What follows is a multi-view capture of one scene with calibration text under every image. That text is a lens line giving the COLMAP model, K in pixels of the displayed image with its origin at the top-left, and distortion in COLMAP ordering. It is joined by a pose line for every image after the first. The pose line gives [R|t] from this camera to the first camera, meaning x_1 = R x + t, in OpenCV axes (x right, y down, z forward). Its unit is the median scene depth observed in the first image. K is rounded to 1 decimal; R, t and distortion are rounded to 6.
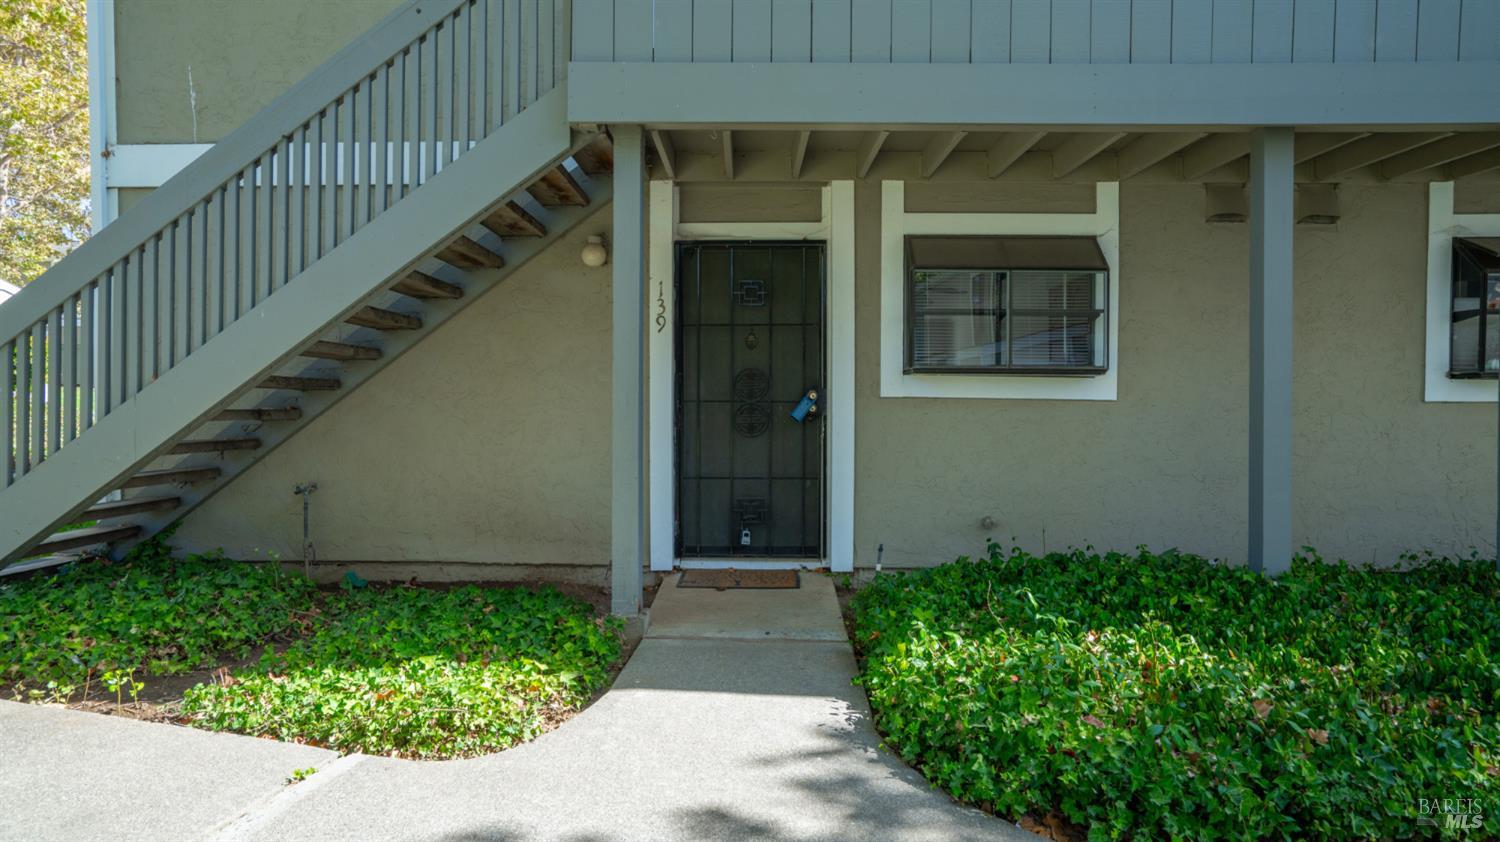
lens RADIAL K [[886.3, 0, 750.0], [0, 886.3, 421.0], [0, 0, 1]] dist [-0.004418, -0.000698]
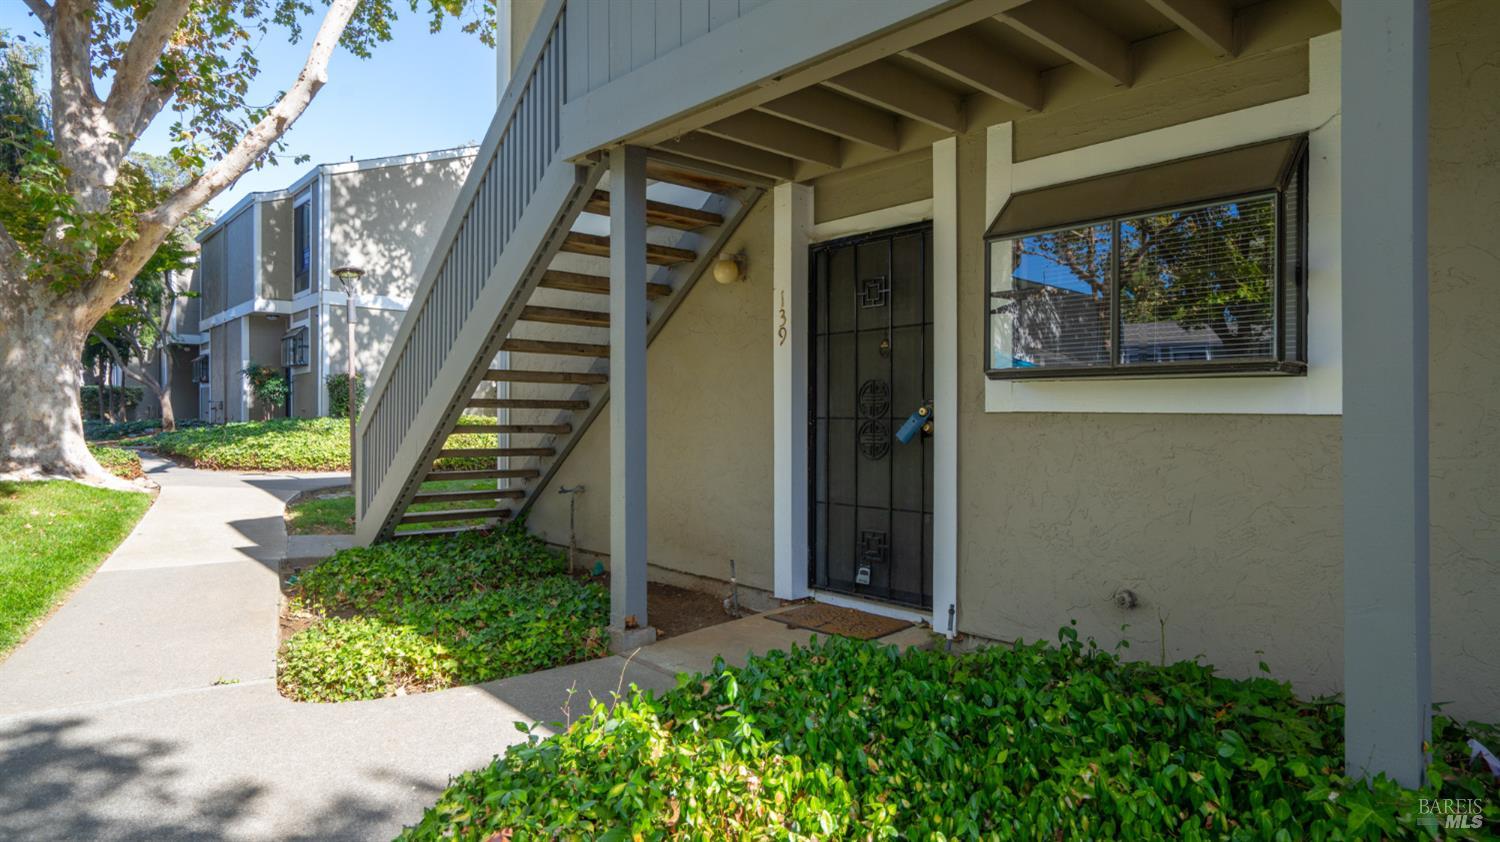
lens RADIAL K [[886.3, 0, 750.0], [0, 886.3, 421.0], [0, 0, 1]] dist [-0.004418, -0.000698]
pose [[0.675102, 0.000374, -0.737724, 0.567657], [-0.017652, 0.999722, -0.015647, -0.003797], [0.737513, 0.023586, 0.674921, 0.338733]]
